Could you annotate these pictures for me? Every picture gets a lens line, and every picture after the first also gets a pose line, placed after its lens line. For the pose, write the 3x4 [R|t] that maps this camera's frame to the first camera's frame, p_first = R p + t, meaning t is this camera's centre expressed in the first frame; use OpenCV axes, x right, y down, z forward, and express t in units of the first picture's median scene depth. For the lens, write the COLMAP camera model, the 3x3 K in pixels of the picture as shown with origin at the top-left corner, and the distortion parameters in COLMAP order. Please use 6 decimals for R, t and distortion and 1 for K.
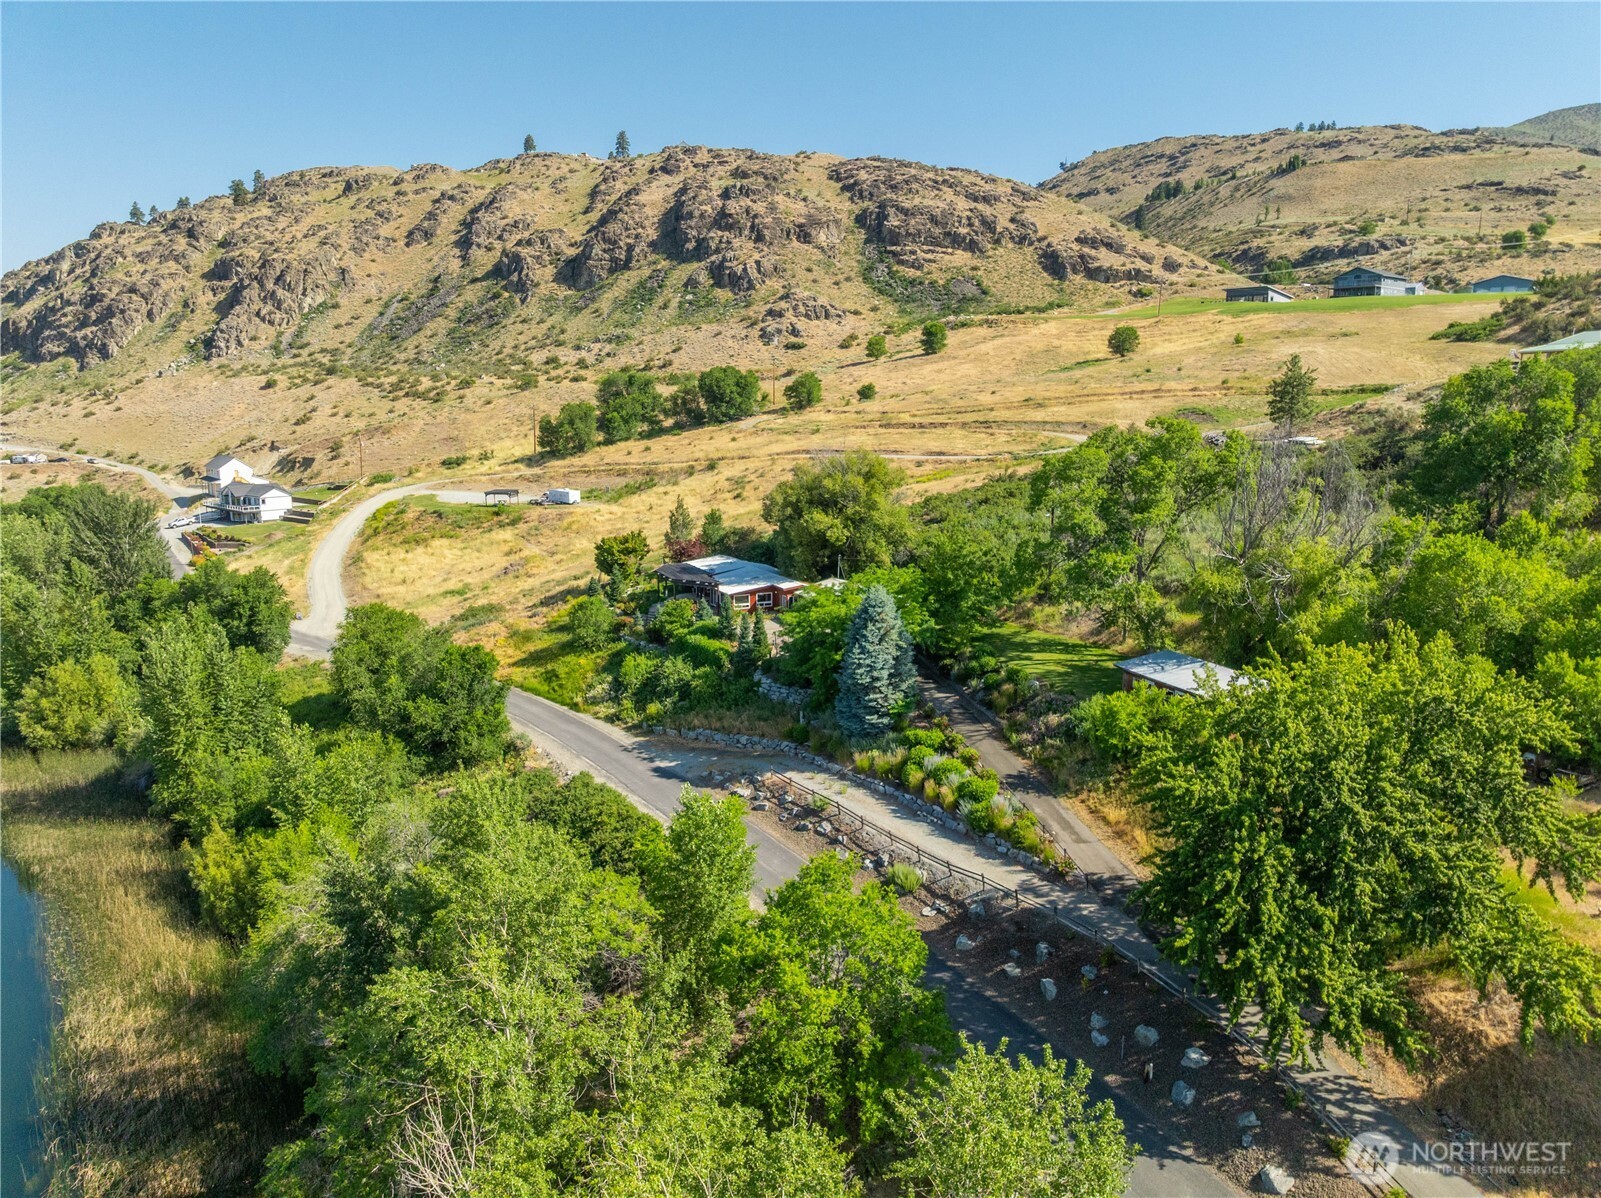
lens RADIAL K [[1142.9, 0, 804.0], [0, 1142.9, 598.6], [0, 0, 1]] dist [-0.042434, 0.016325]
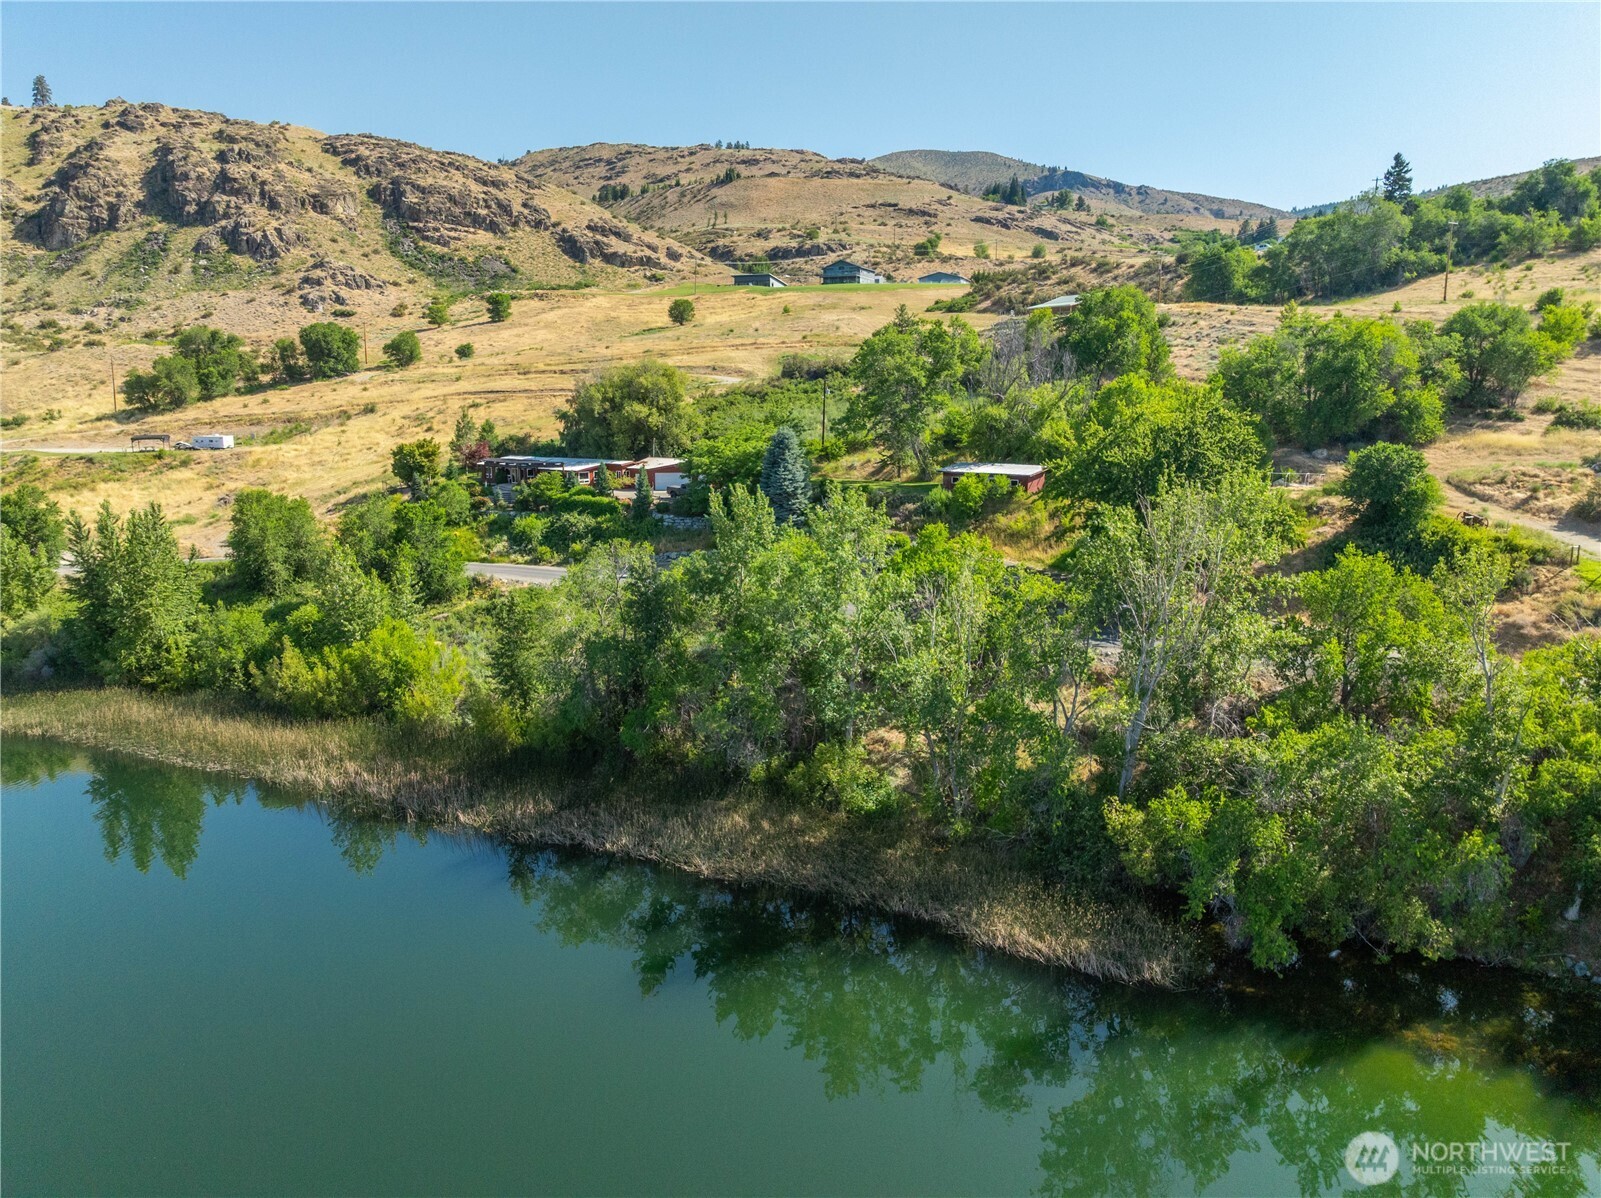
lens RADIAL K [[1142.9, 0, 802.6], [0, 1142.9, 595.2], [0, 0, 1]] dist [-0.042434, 0.016325]
pose [[0.879285, -0.081168, 0.469329, -0.123909], [0.083245, 0.996395, 0.016362, 0.036722], [-0.468965, 0.024683, 0.882872, -0.053037]]
